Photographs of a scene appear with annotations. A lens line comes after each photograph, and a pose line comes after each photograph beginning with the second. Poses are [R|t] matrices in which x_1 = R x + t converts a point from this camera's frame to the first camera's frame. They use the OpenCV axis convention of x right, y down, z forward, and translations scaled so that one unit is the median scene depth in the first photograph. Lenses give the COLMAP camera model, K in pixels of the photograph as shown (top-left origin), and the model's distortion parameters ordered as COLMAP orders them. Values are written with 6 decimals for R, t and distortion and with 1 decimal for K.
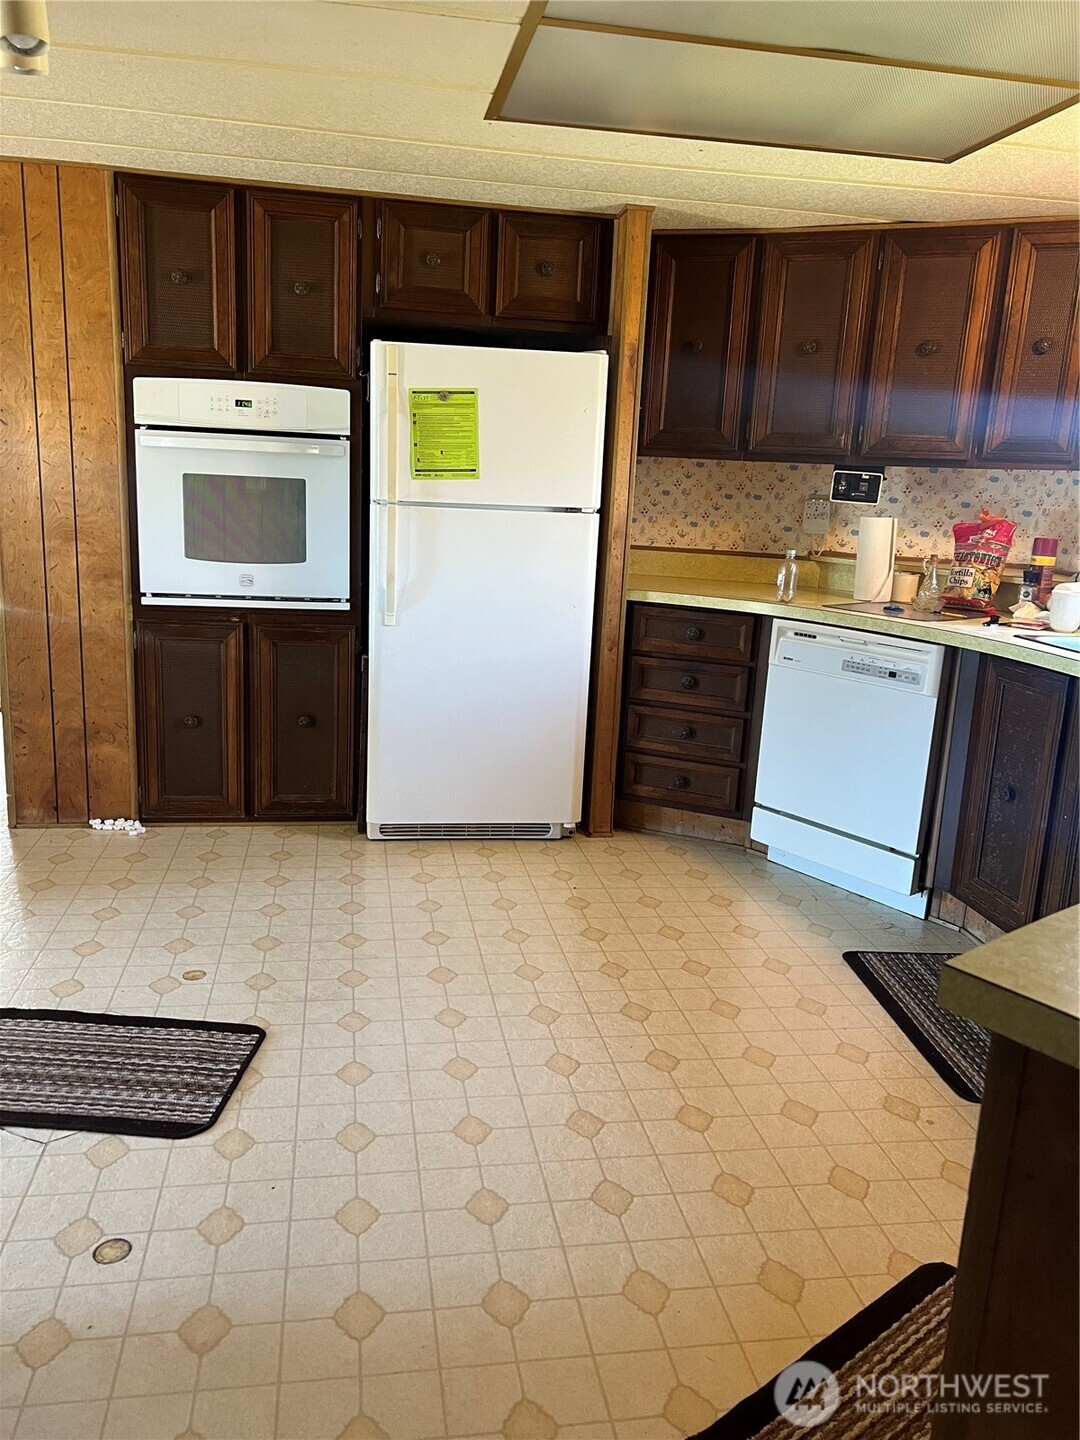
lens RADIAL K [[1090.7, 0, 530.7], [0, 1090.7, 727.1], [0, 0, 1]] dist [0.079373, -0.089716]
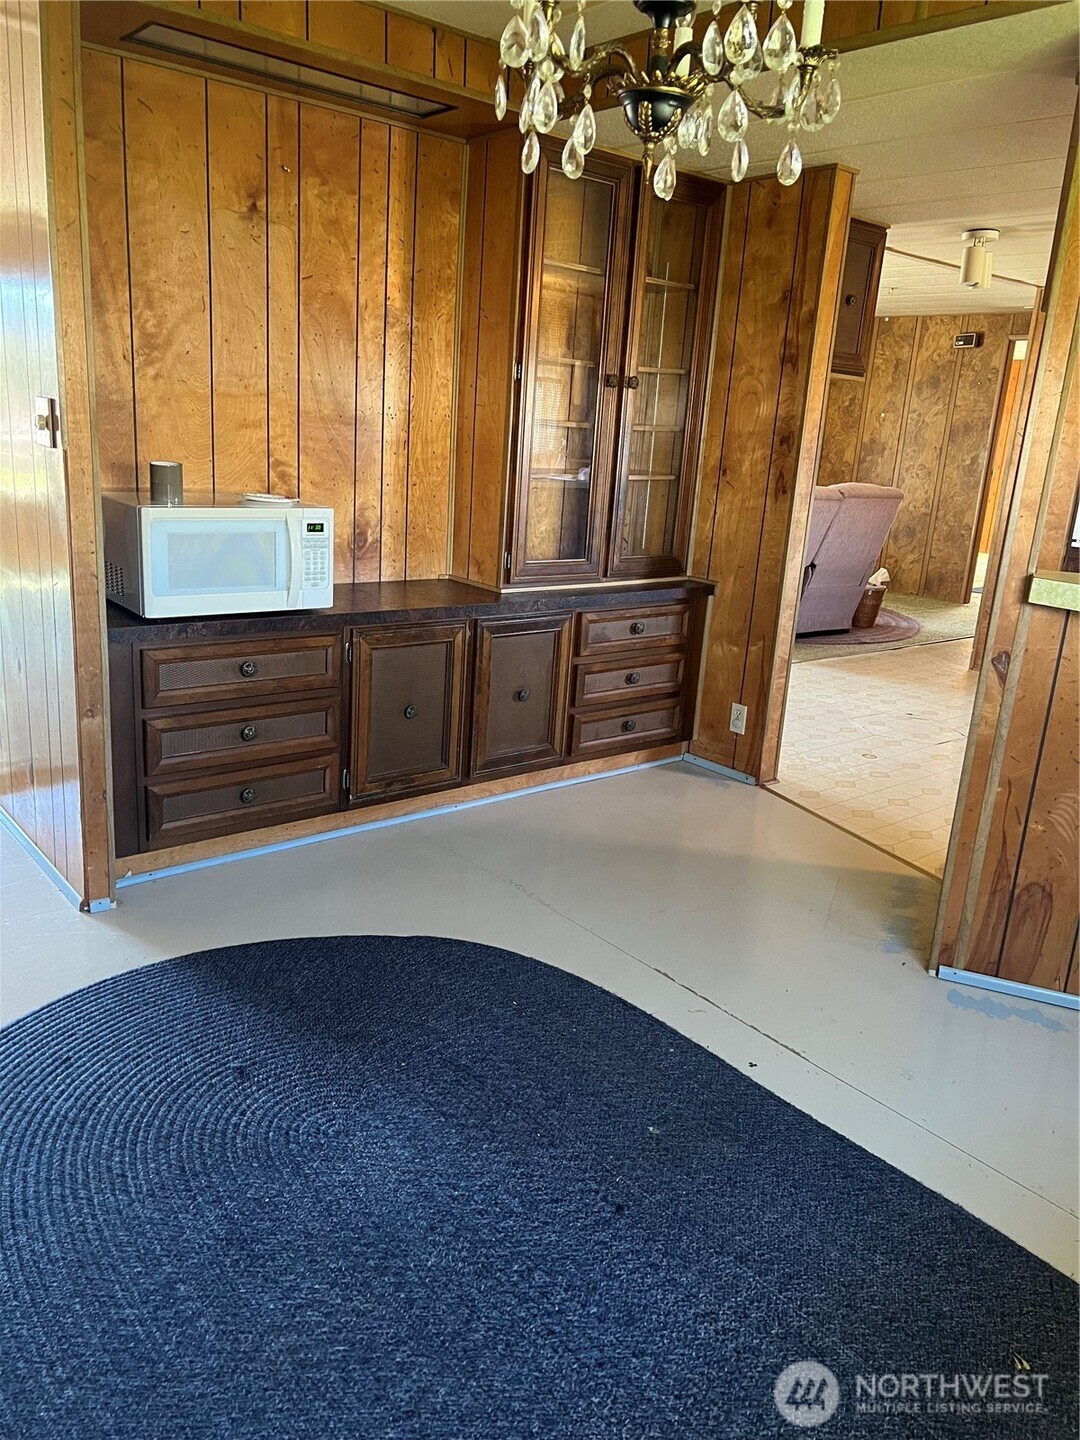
lens RADIAL K [[1092.0, 0, 537.7], [0, 1092.0, 714.9], [0, 0, 1]] dist [0.066669, -0.057592]
pose [[0.507560, 0.212439, -0.835017, 0.668989], [-0.234004, 0.966689, 0.103701, 0.145485], [0.829232, 0.142763, 0.540364, -0.509167]]
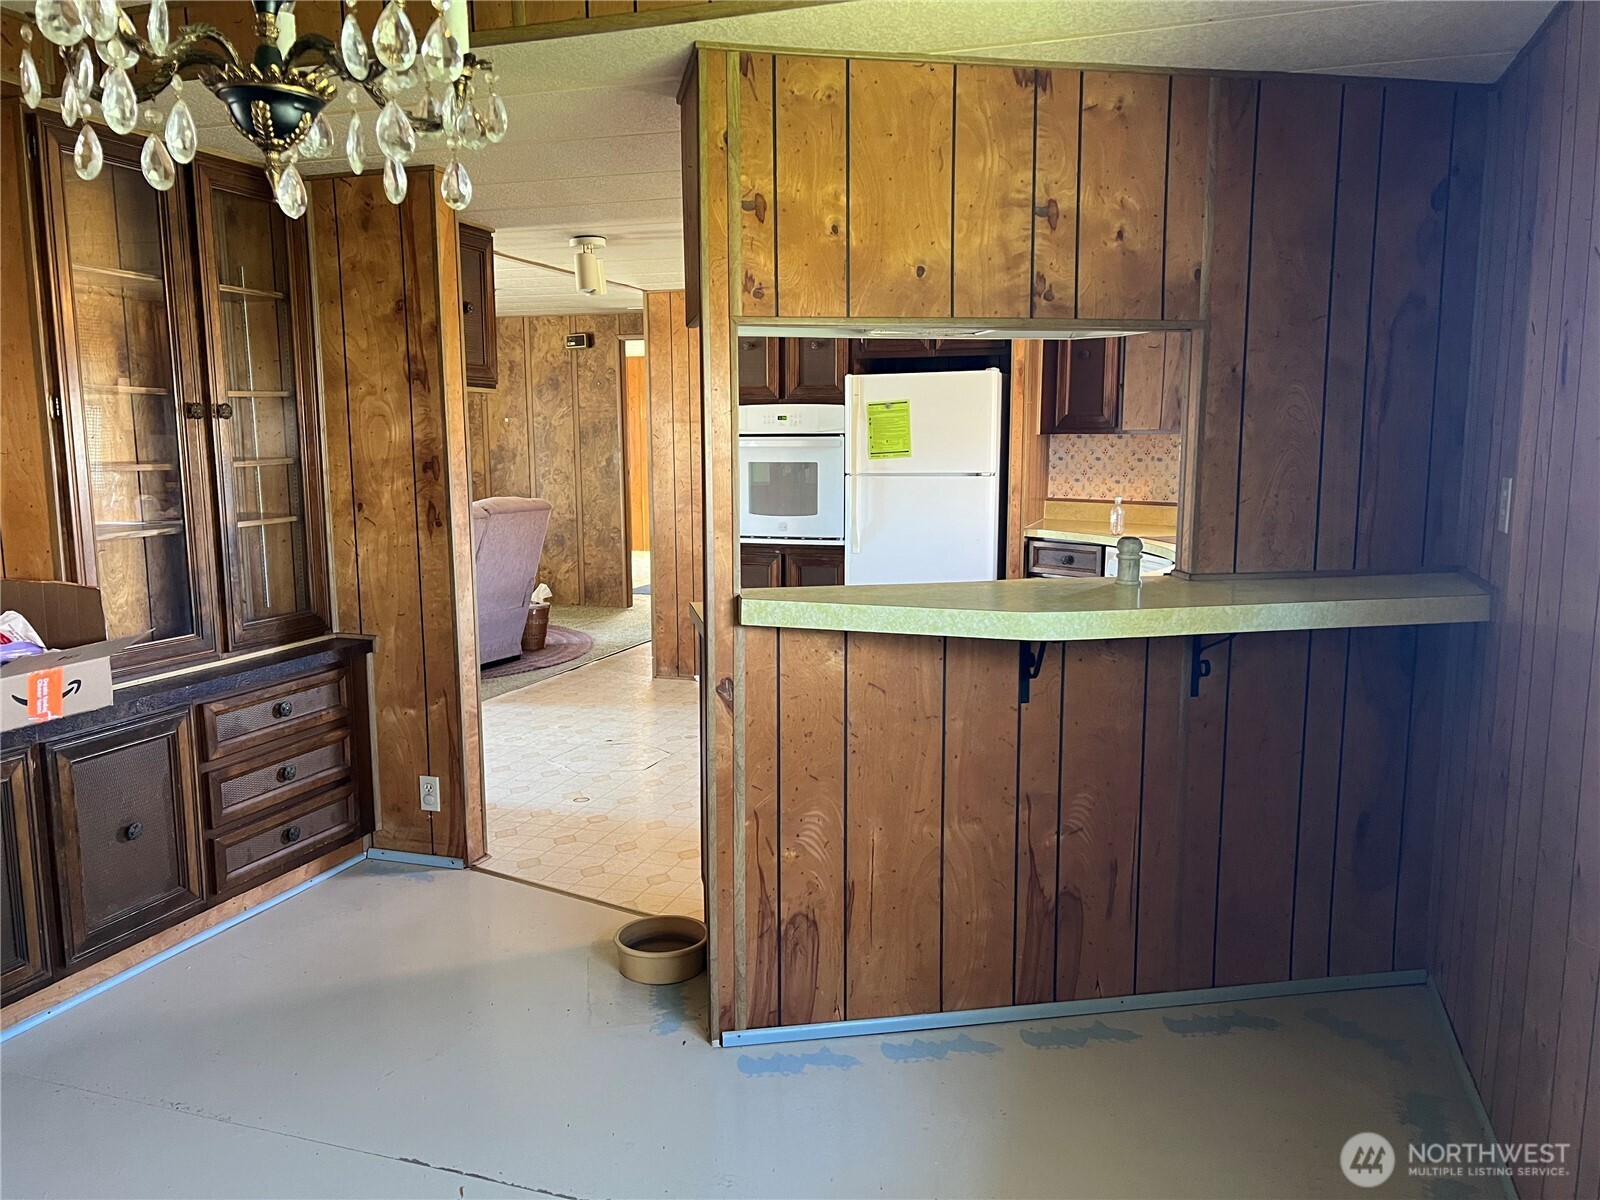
lens RADIAL K [[1213.4, 0, 799.1], [0, 1213.4, 610.9], [0, 0, 1]] dist [0.066669, -0.057592]
pose [[0.875594, 0.018176, -0.482705, 0.611527], [-0.063899, 0.994868, -0.078448, 0.123693], [0.478802, 0.099532, 0.872263, -0.504772]]
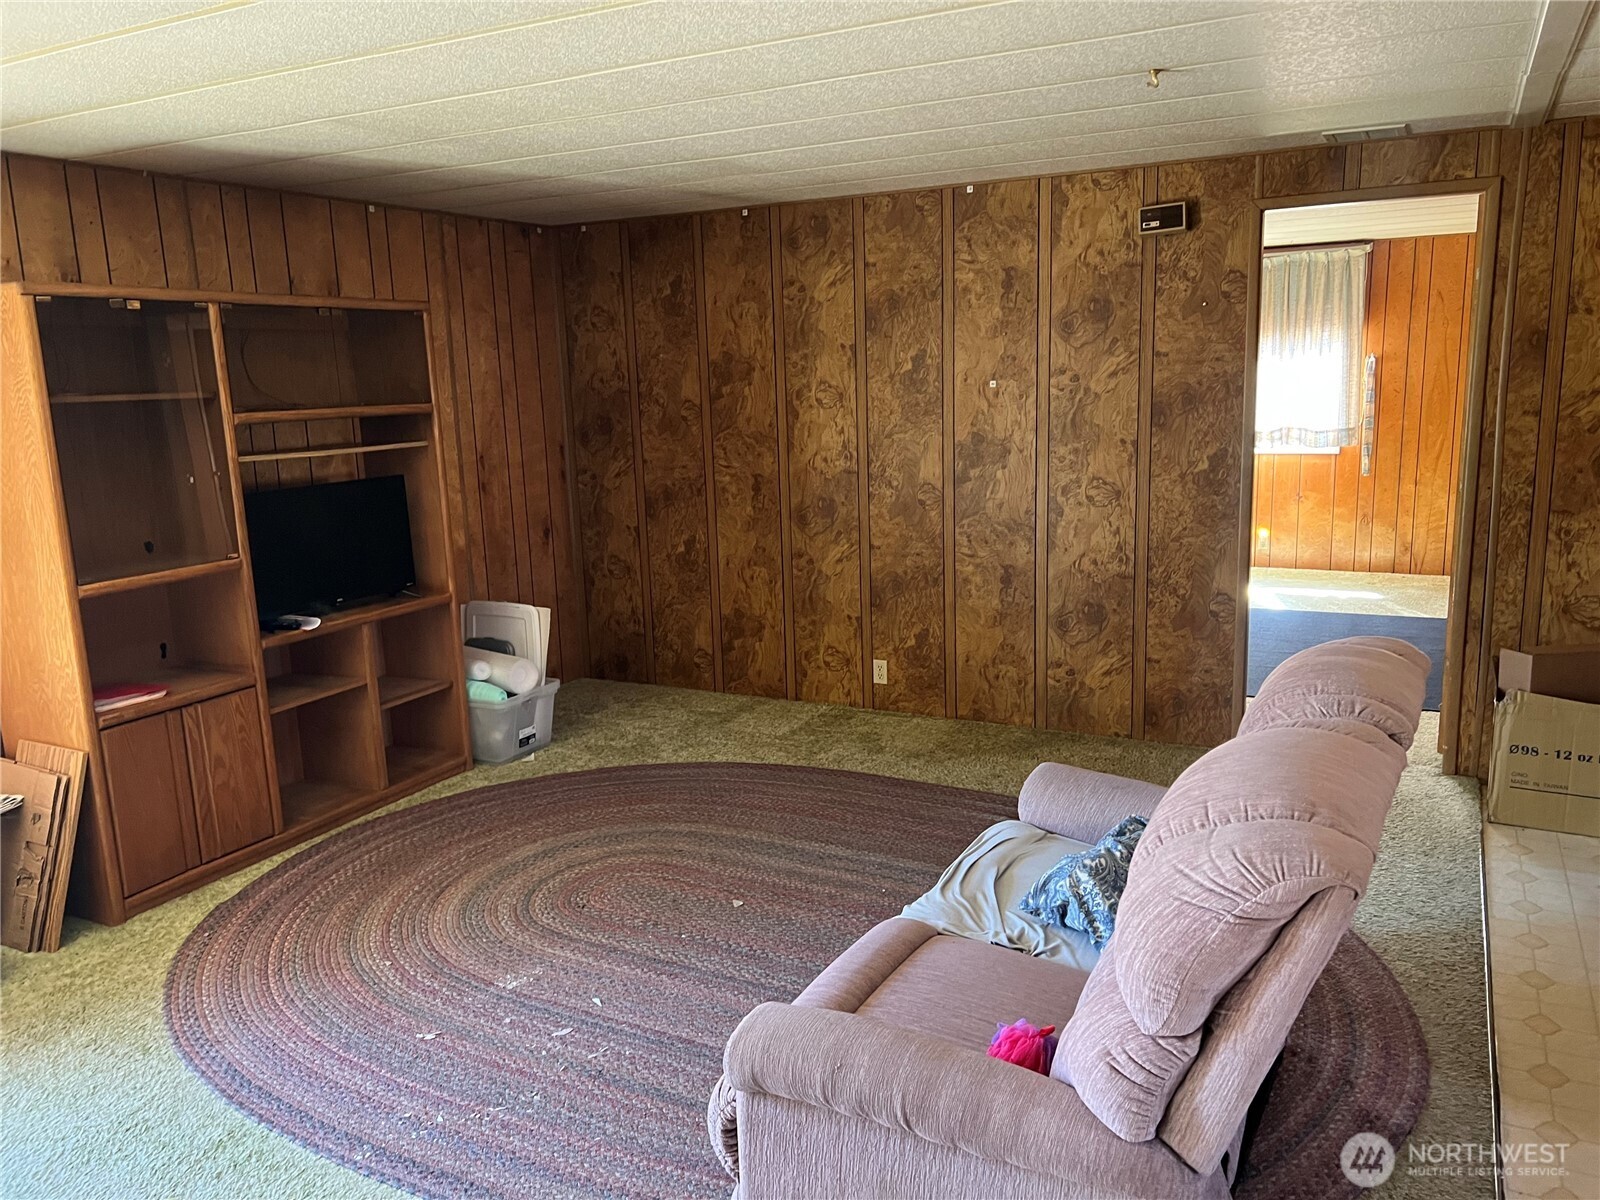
lens RADIAL K [[1211.9, 0, 800.0], [0, 1211.9, 600.0], [0, 0, 1]] dist [0.079373, -0.089716]
pose [[0.796302, 0.039395, -0.603615, -0.564800], [-0.065976, 0.997580, -0.021931, -0.167920], [0.601290, 0.057288, 0.796974, 0.246394]]
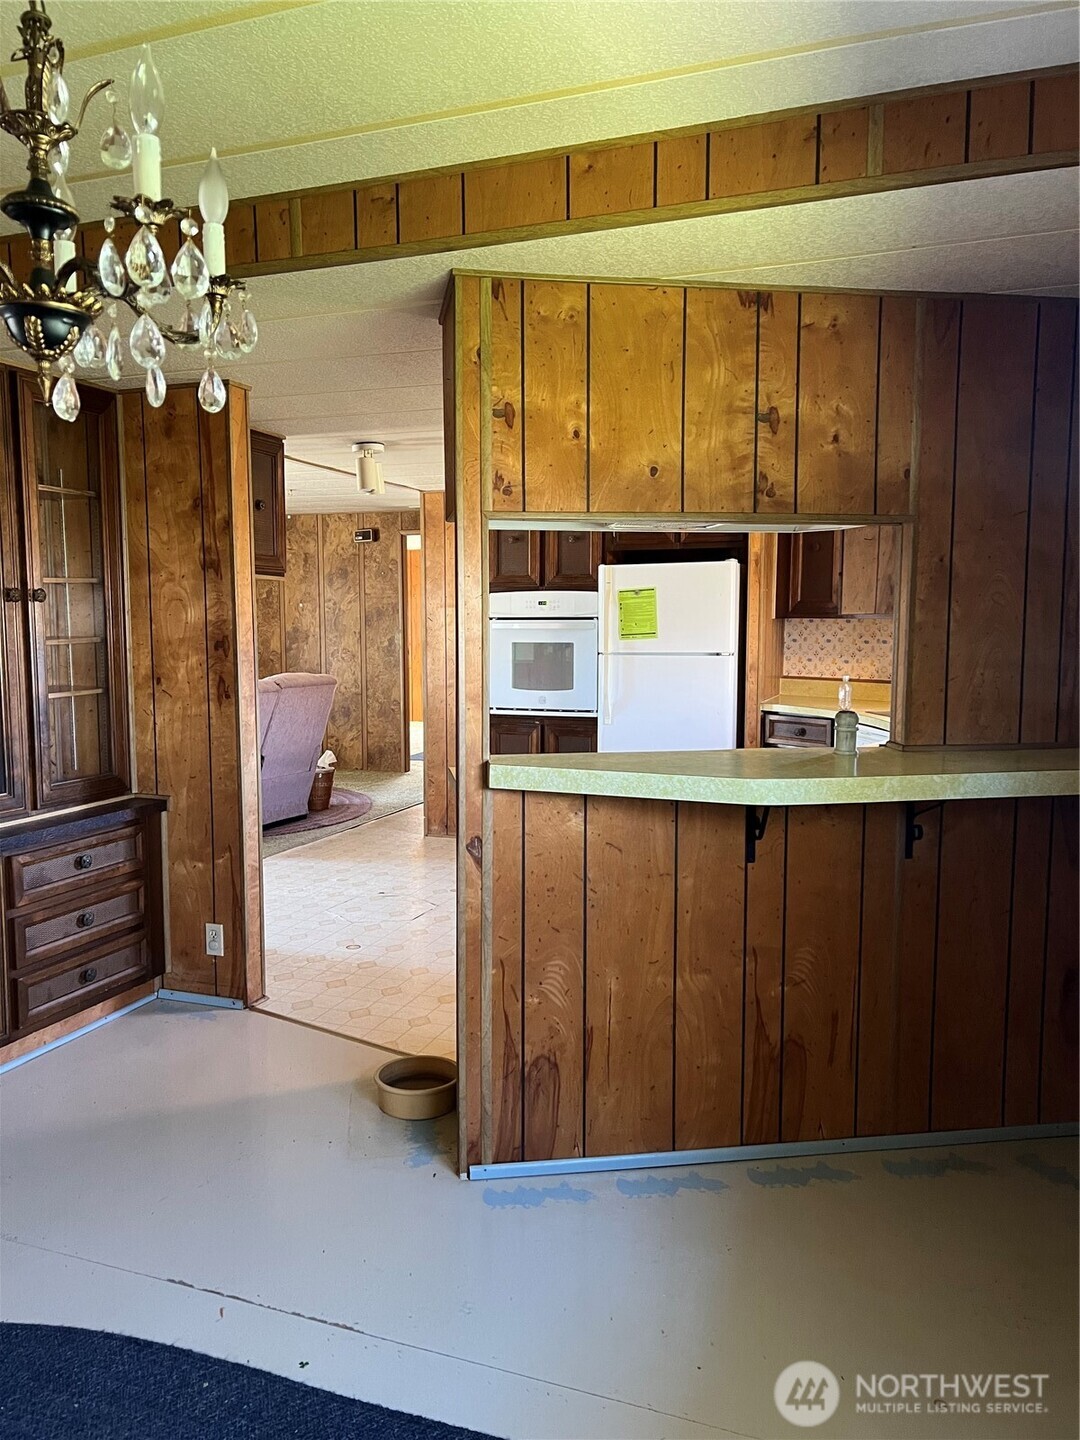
lens RADIAL K [[1090.7, 0, 530.7], [0, 1090.7, 727.1], [0, 0, 1]] dist [0.079373, -0.089716]
pose [[0.859415, 0.001984, -0.511275, 0.621220], [-0.074434, 0.989824, -0.121277, 0.122375], [0.505831, 0.142283, 0.850817, -0.490298]]
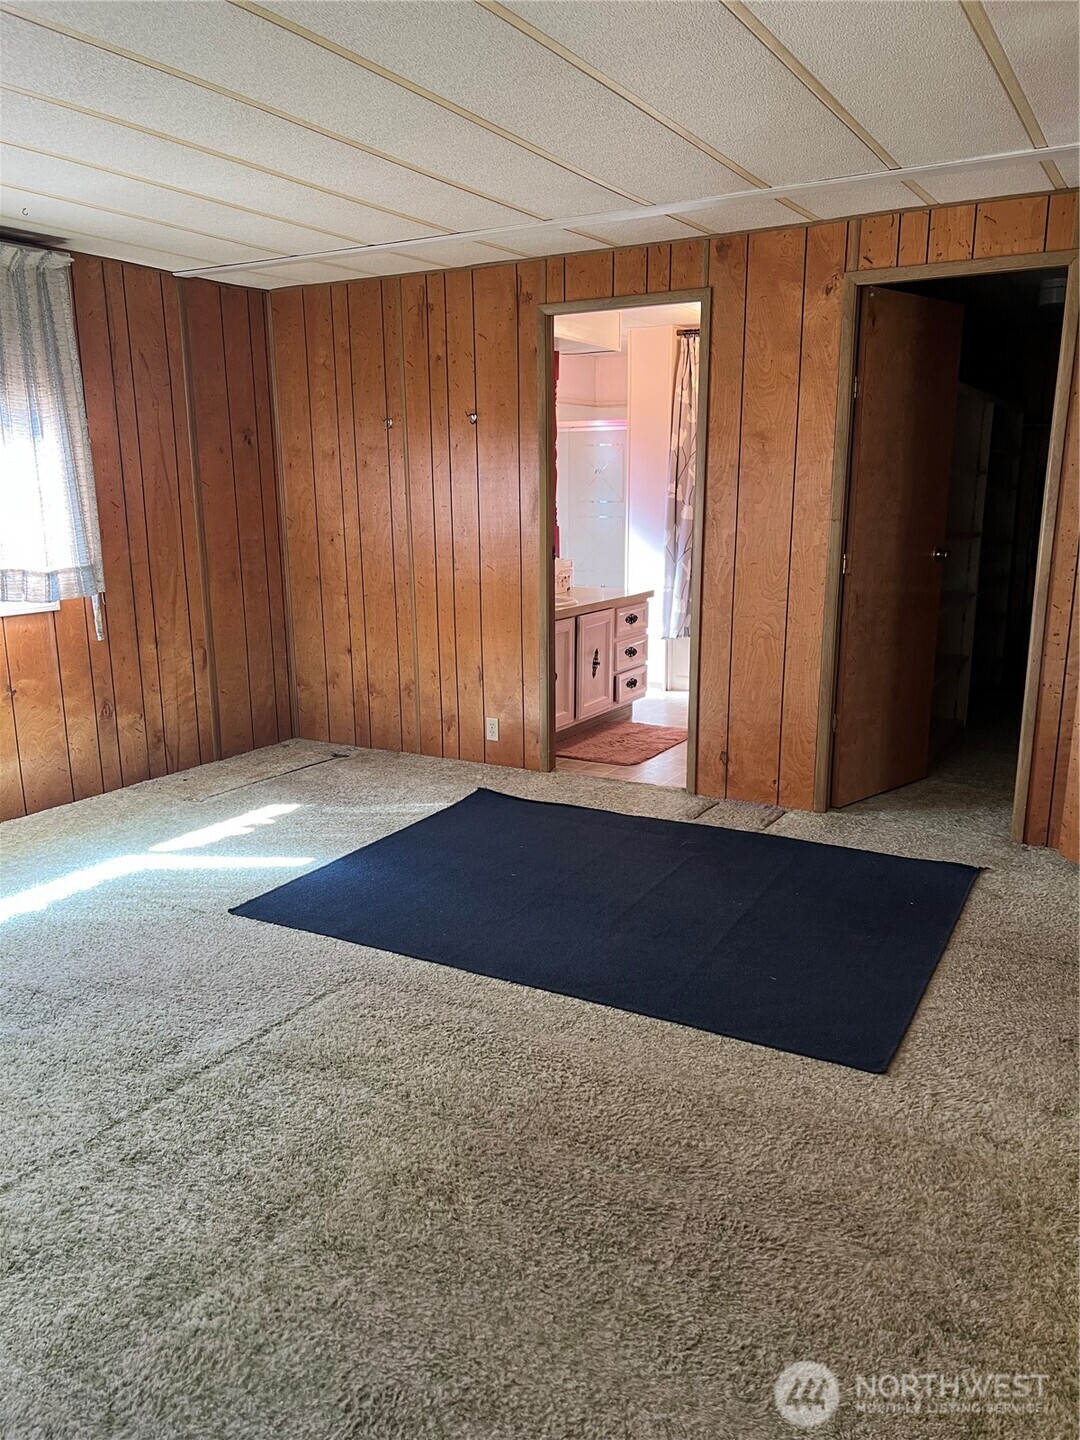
lens RADIAL K [[1092.0, 0, 537.7], [0, 1092.0, 714.9], [0, 0, 1]] dist [0.066669, -0.057592]
pose [[0.631535, -0.219085, 0.743751, -1.209826], [0.210074, 0.971718, 0.107859, -0.328344], [-0.746346, 0.088126, 0.659698, 0.906817]]
